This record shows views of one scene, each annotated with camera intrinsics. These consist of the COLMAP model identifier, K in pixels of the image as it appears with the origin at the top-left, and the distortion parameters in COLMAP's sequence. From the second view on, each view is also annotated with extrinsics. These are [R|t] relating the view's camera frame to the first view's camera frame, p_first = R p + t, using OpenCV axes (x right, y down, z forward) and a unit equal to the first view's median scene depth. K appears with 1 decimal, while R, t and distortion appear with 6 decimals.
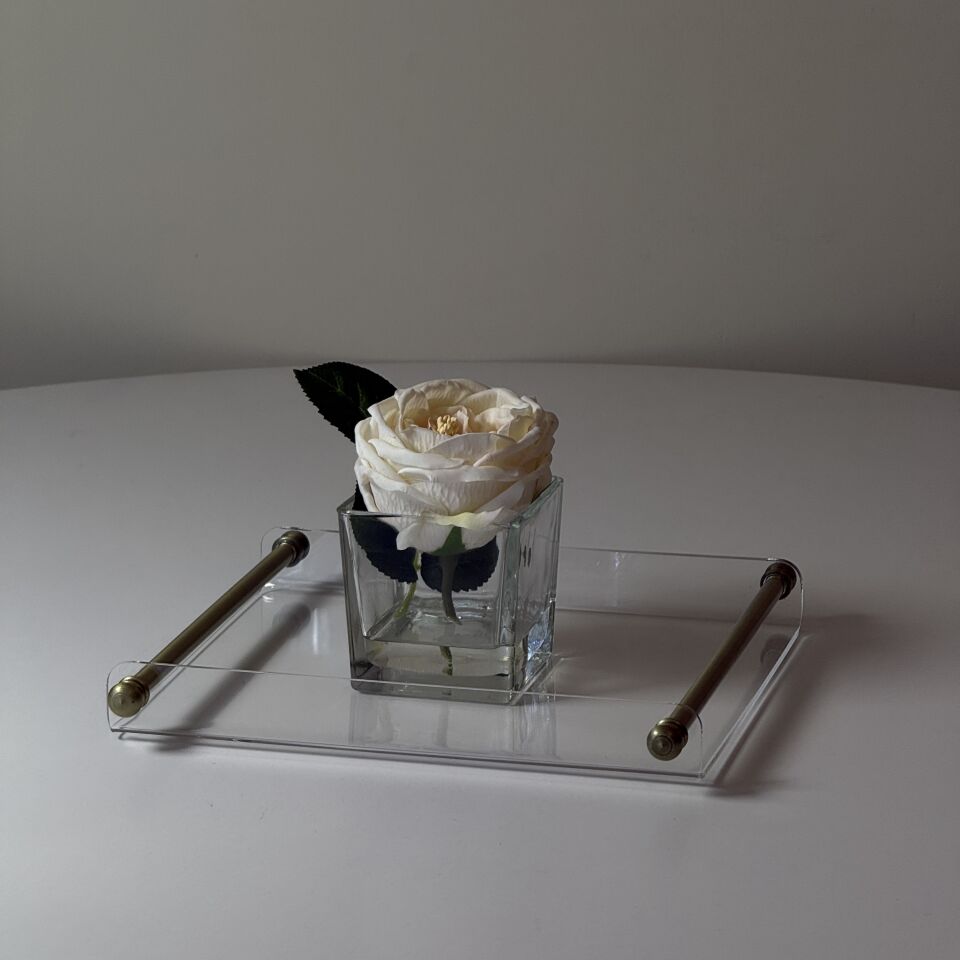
lens RADIAL K [[4716.5, 0, 480.0], [0, 4716.5, 480.0], [0, 0, 1]] dist [0.199073, 3.651468]
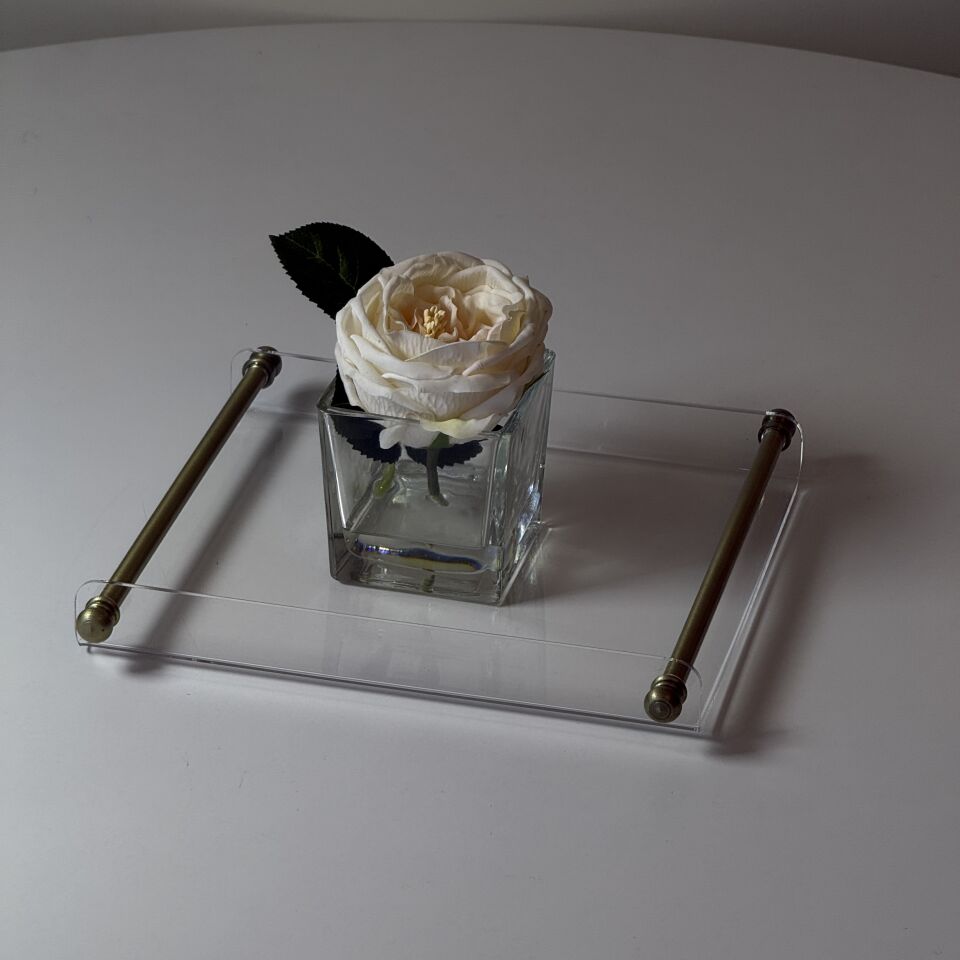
lens RADIAL K [[4716.5, 0, 480.0], [0, 4716.5, 480.0], [0, 0, 1]] dist [0.199073, 3.651468]
pose [[0.999753, 0.009631, 0.020005, -0.016483], [-0.013770, 0.975757, 0.218421, -0.186729], [-0.017417, -0.218643, 0.975650, 0.076157]]
